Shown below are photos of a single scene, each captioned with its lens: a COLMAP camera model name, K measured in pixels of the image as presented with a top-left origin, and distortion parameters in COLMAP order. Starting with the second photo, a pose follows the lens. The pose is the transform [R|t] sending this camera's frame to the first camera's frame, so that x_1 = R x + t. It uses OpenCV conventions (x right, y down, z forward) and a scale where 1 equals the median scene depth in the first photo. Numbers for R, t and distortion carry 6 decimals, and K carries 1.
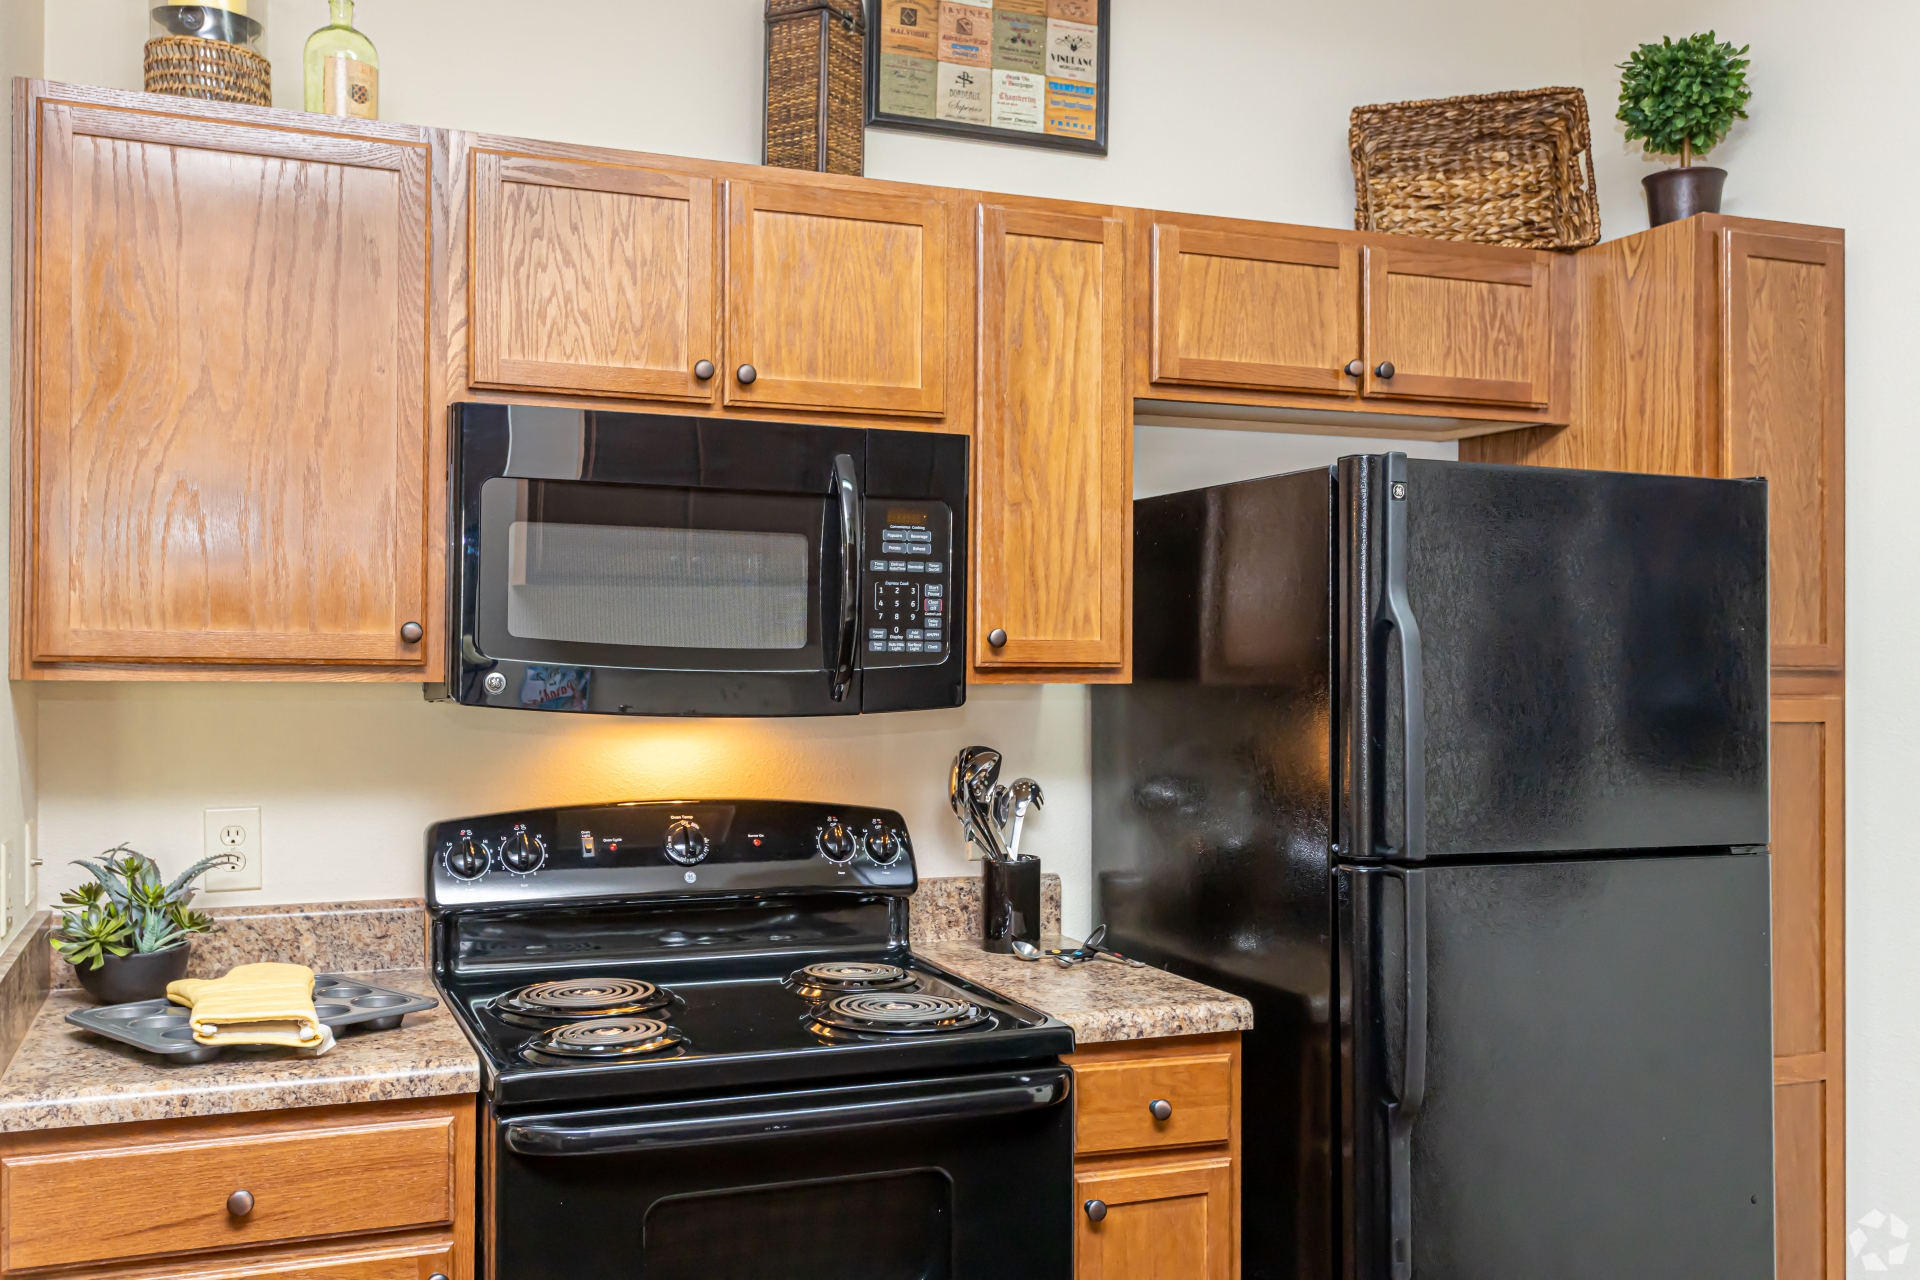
lens RADIAL K [[1547.4, 0, 961.0], [0, 1547.4, 680.1], [0, 0, 1]] dist [0.004078, 0.007230]
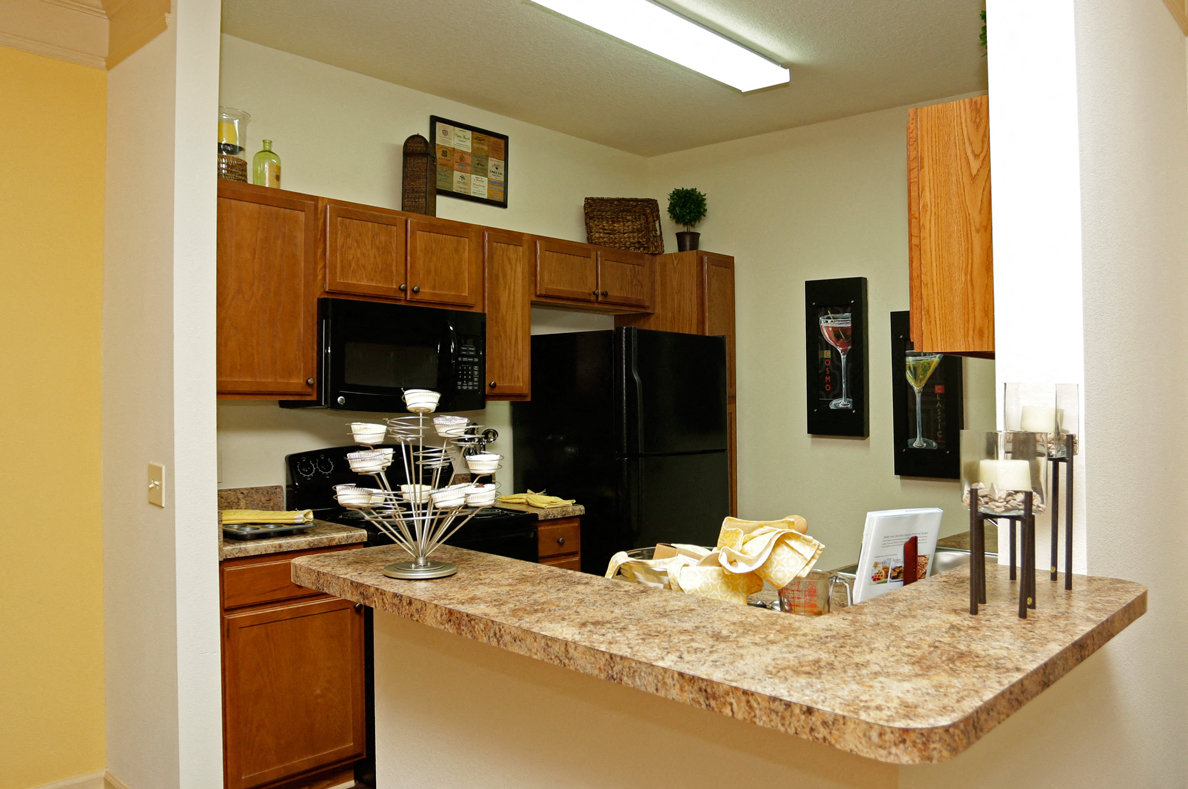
lens RADIAL K [[862.3, 0, 594.0], [0, 862.3, 394.5], [0, 0, 1]] dist [-0.060684, 0.000160]
pose [[0.901710, 0.001285, 0.432339, -0.456233], [0.003345, 0.999945, -0.009949, 0.006492], [-0.432328, 0.010417, 0.901656, -0.464528]]
